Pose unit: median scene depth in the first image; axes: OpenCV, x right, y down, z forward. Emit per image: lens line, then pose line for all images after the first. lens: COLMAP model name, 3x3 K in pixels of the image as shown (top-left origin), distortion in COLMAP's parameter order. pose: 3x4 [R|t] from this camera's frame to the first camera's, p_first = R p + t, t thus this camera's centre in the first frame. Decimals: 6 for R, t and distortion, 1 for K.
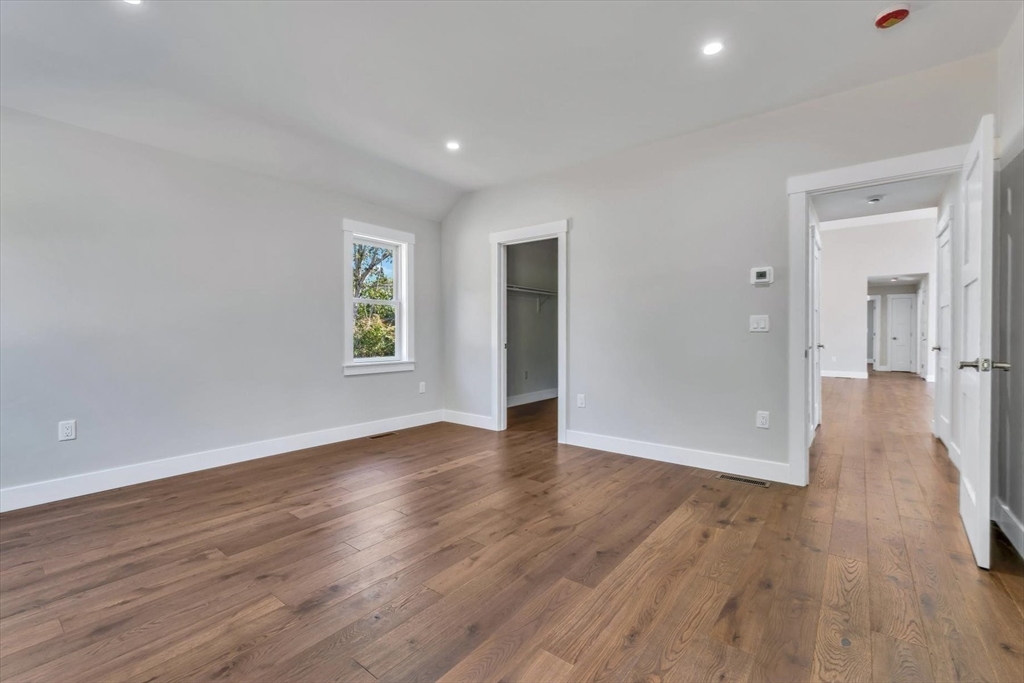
lens RADIAL K [[447.1, 0, 511.3], [0, 447.1, 337.9], [0, 0, 1]] dist [0.000765, 0.000217]
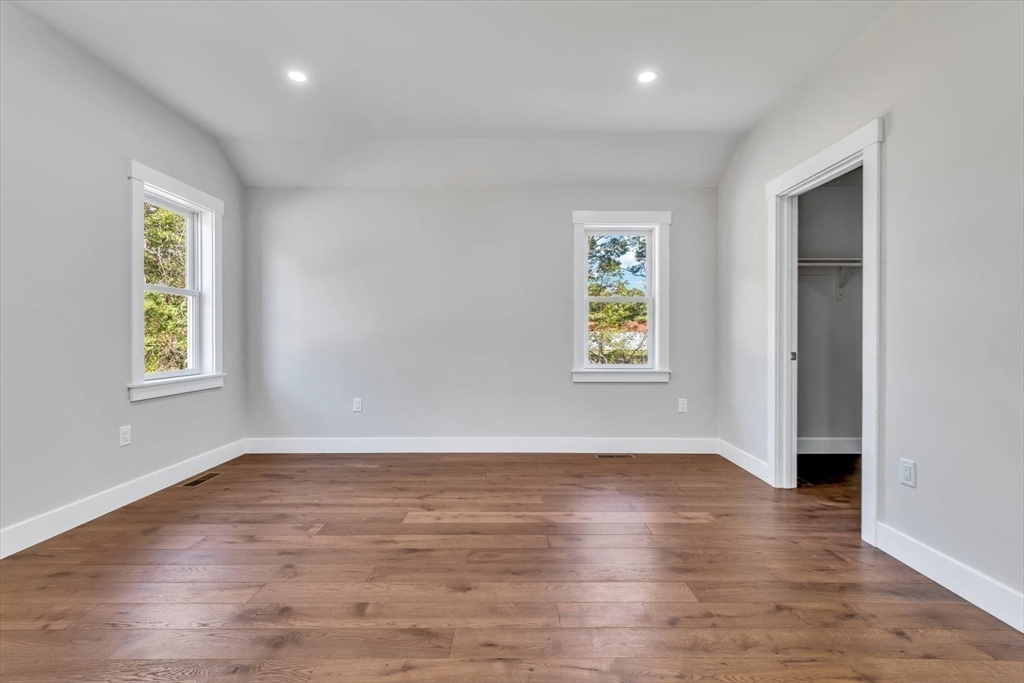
lens RADIAL K [[439.9, 0, 512.0], [0, 439.9, 341.5], [0, 0, 1]] dist [-0.001038, 0.000102]
pose [[0.615990, 0.010890, -0.787679, 0.261597], [-0.006666, 0.999941, 0.008611, -0.006050], [0.787726, -0.000054, 0.616026, 0.343011]]
